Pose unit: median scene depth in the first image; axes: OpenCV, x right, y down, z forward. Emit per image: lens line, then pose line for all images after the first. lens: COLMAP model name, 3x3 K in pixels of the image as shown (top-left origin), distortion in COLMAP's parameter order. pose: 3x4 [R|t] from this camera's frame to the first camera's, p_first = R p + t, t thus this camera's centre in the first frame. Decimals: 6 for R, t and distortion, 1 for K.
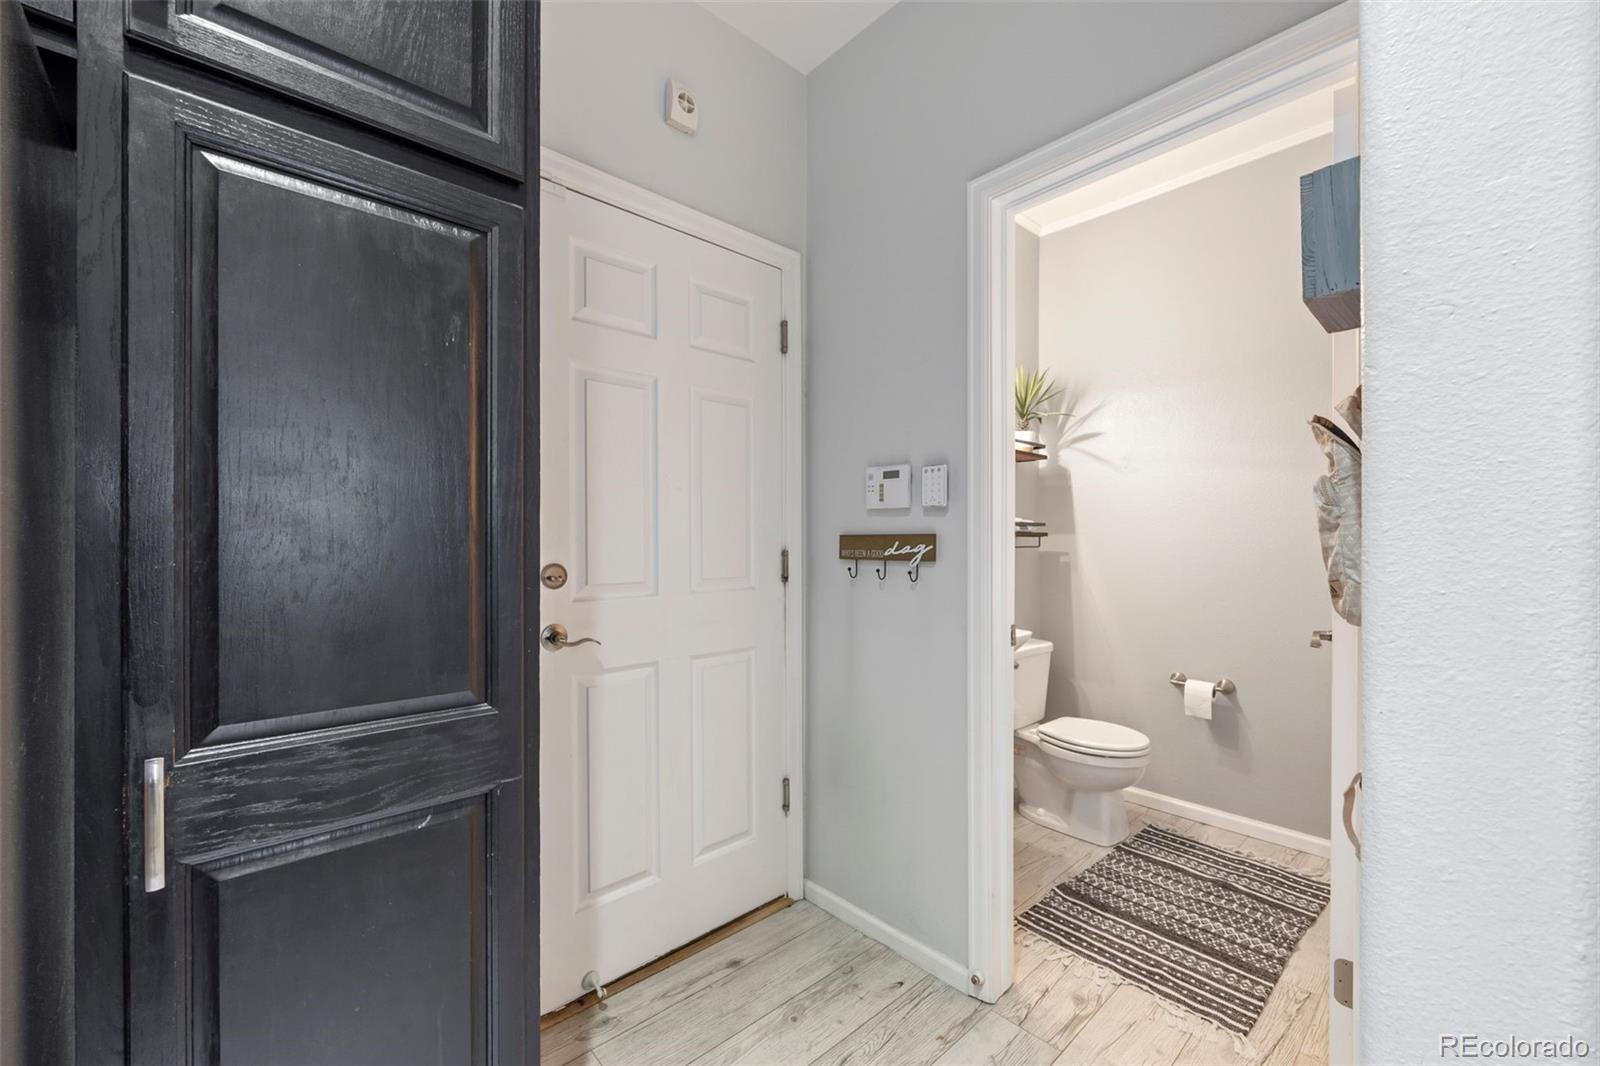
lens RADIAL K [[642.7, 0, 802.1], [0, 642.7, 538.6], [0, 0, 1]] dist [-0.000836, -0.000399]
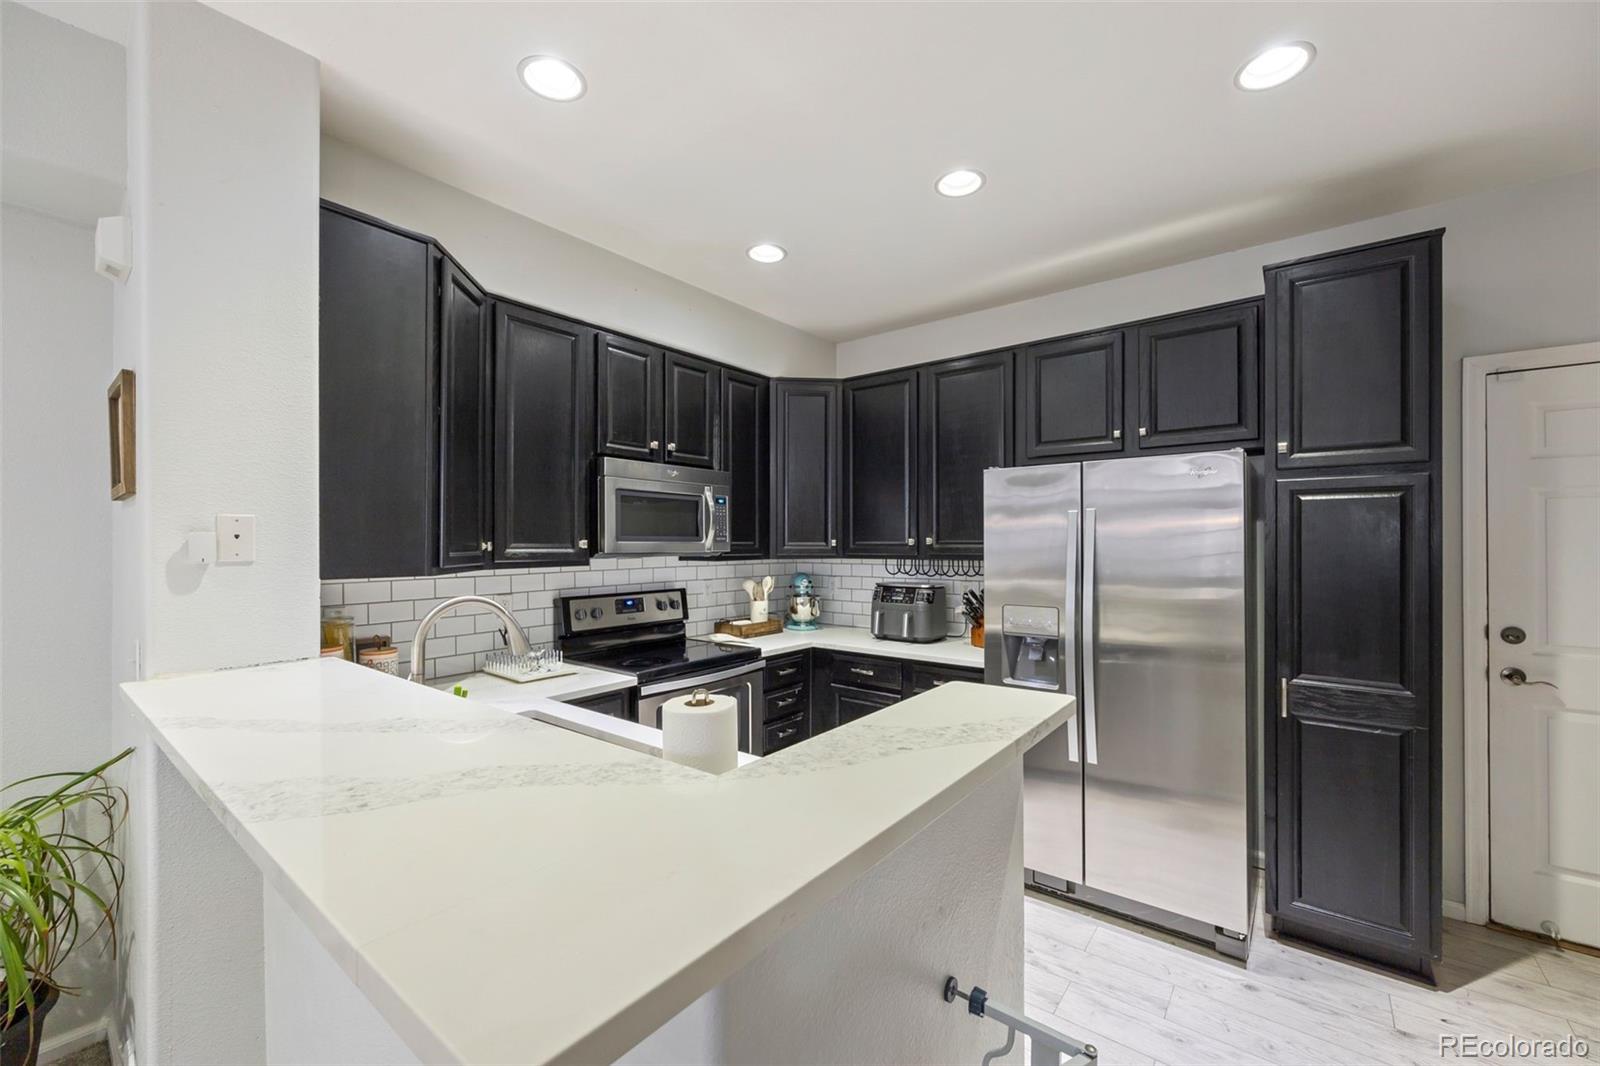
lens RADIAL K [[642.7, 0, 802.1], [0, 642.7, 538.6], [0, 0, 1]] dist [-0.000836, -0.000399]
pose [[0.170403, -0.000812, -0.985374, 0.709250], [0.000368, 1.000000, -0.000761, -0.147934], [0.985374, -0.000233, 0.170403, -0.778033]]
